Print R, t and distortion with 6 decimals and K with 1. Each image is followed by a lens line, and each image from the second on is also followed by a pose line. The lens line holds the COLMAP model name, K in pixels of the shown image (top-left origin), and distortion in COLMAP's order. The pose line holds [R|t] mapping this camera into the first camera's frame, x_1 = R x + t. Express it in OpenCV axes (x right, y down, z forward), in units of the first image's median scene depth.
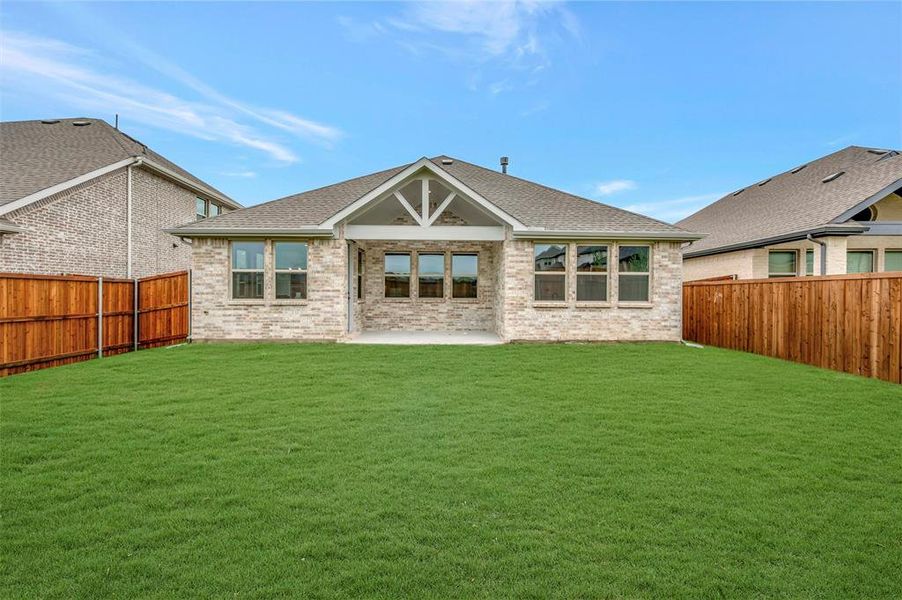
lens RADIAL K [[361.0, 0, 443.0], [0, 361.0, 291.4], [0, 0, 1]] dist [-0.002332, 0.000287]
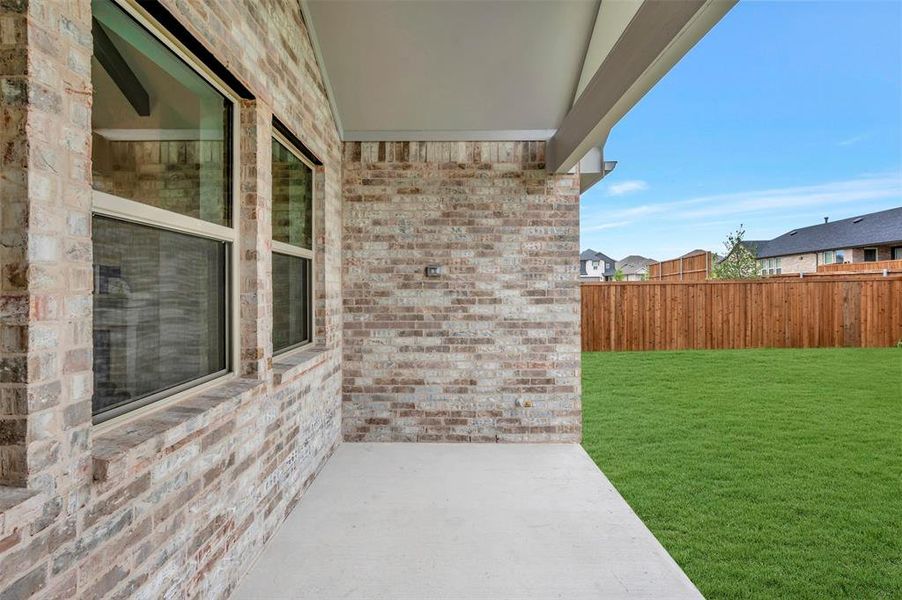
lens RADIAL K [[361.0, 0, 443.0], [0, 361.0, 287.0], [0, 0, 1]] dist [-0.002332, 0.000287]
pose [[0.005079, -0.001183, 0.999986, -0.217939], [0.007259, 0.999973, 0.001146, -0.023471], [-0.999961, 0.007253, 0.005088, 1.137446]]
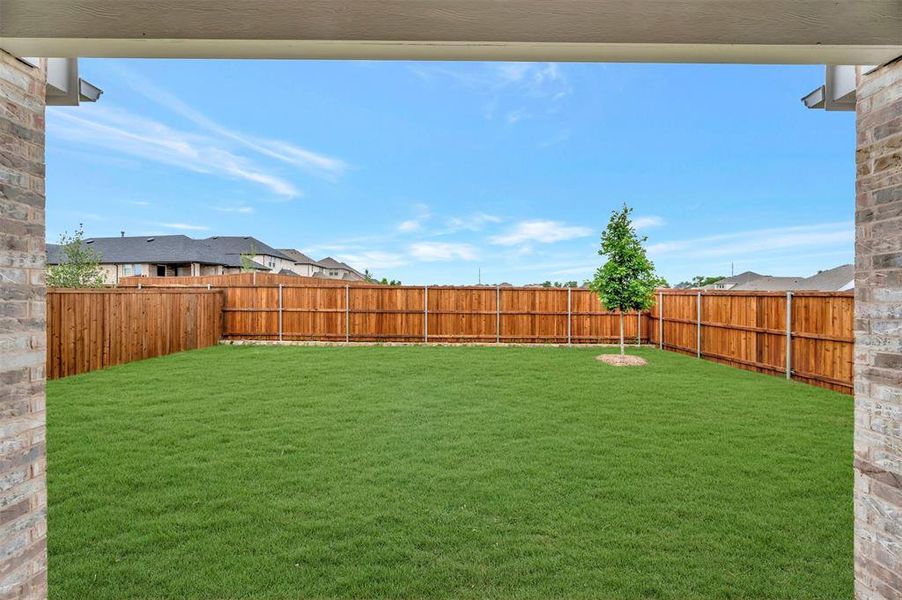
lens RADIAL K [[361.0, 0, 453.7], [0, 361.0, 298.6], [0, 0, 1]] dist [-0.002332, 0.000287]
pose [[-0.999396, -0.006318, -0.034178, -0.050237], [-0.006472, 0.999969, 0.004417, -0.023444], [0.034149, 0.004635, -0.999406, 1.195602]]
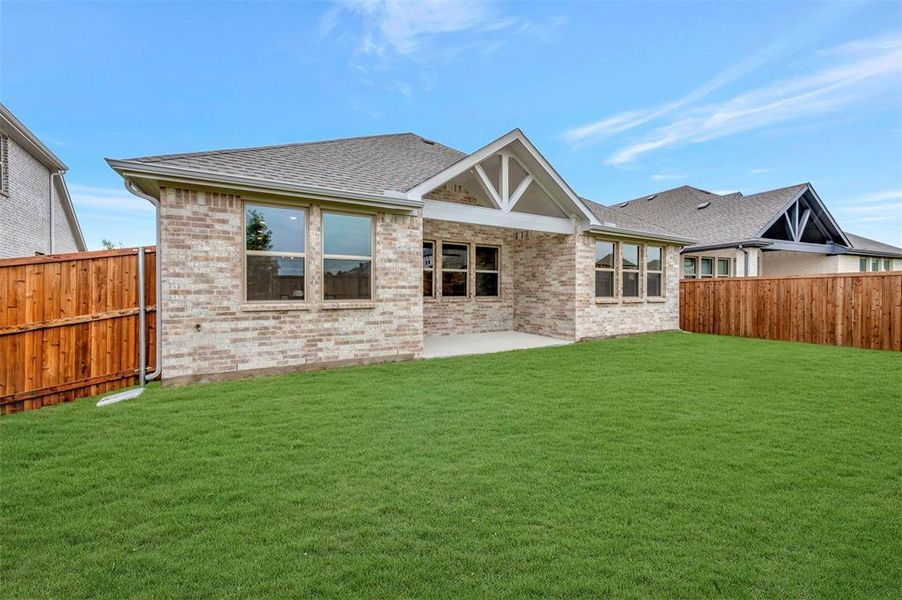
lens RADIAL K [[361.0, 0, 451.9], [0, 361.0, 292.9], [0, 0, 1]] dist [-0.002332, 0.000287]
pose [[0.872656, -0.008140, 0.488267, -0.581224], [0.005419, 0.999961, 0.006985, 0.005191], [-0.488305, -0.003449, 0.872666, 0.330411]]
